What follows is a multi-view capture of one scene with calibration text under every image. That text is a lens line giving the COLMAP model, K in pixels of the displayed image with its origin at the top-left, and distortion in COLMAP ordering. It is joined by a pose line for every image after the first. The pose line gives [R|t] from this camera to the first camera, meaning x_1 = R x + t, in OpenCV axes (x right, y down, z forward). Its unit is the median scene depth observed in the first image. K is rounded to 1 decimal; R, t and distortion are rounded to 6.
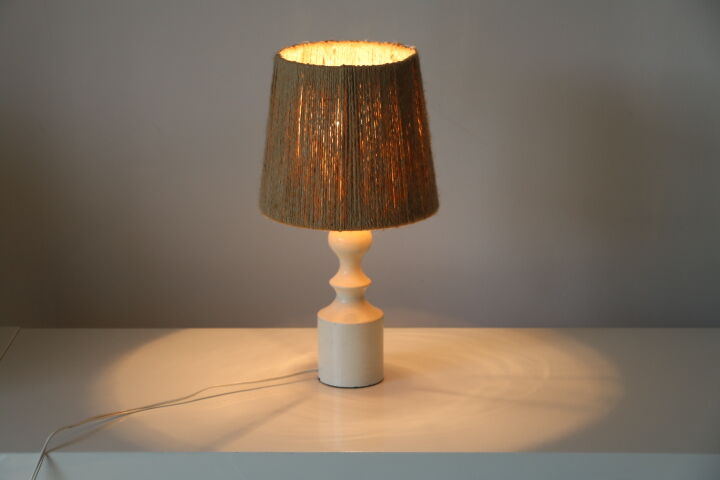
lens RADIAL K [[2068.8, 0, 359.3], [0, 2068.8, 240.5], [0, 0, 1]] dist [0.025513, 0.000000]
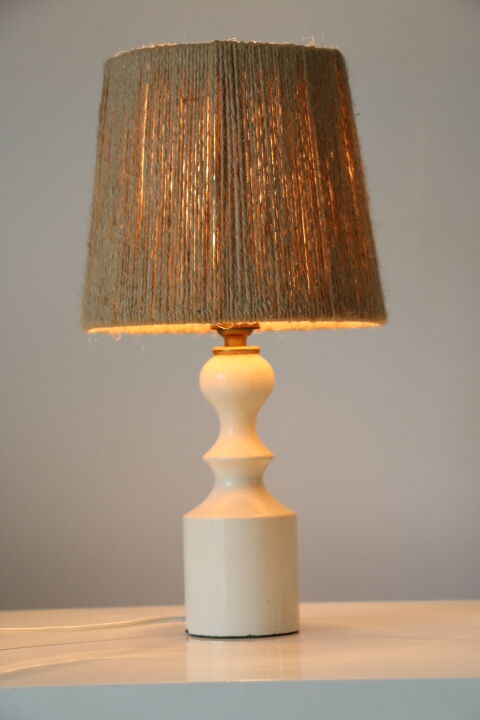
lens RADIAL K [[2057.1, 0, 242.3], [0, 2057.1, 359.3], [0, 0, 1]] dist [0.178498, 0.000000]
pose [[0.999302, -0.019518, -0.031851, 0.016523], [0.009562, 0.957885, -0.286991, 0.169052], [0.036111, 0.286487, 0.957403, 0.458173]]
